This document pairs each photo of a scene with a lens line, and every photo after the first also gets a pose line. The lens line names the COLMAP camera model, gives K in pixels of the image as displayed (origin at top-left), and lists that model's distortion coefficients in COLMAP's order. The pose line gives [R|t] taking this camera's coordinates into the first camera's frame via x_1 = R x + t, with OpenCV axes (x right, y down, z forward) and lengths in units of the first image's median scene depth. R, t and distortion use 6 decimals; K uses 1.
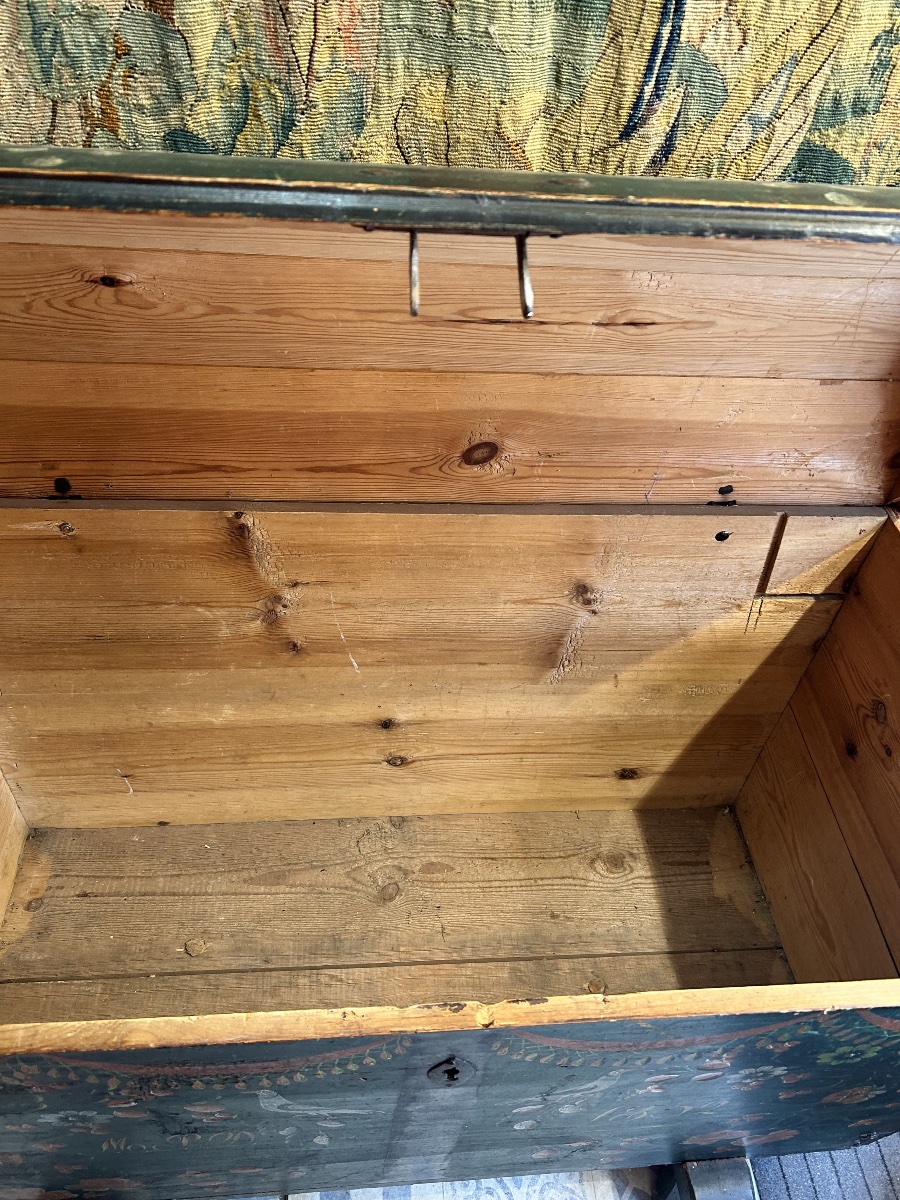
lens RADIAL K [[899.3, 0, 454.0], [0, 899.3, 595.5], [0, 0, 1]] dist [0.055897, -0.068873]
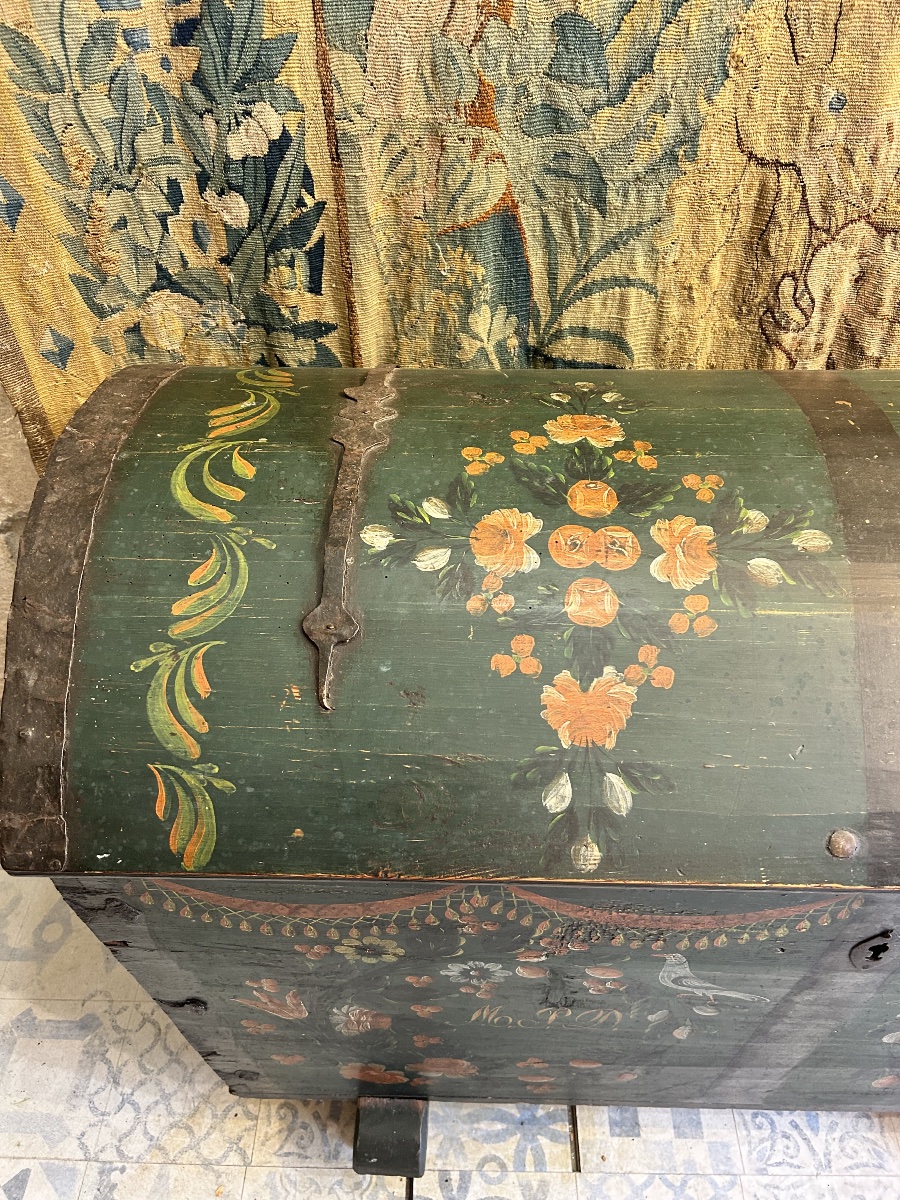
lens RADIAL K [[913.6, 0, 441.2], [0, 913.6, 600.8], [0, 0, 1]] dist [0.048543, -0.067583]
pose [[0.990172, 0.010739, -0.139442, -0.290616], [-0.011042, 0.999938, -0.001397, 0.141369], [0.139418, 0.002923, 0.990229, -0.031344]]
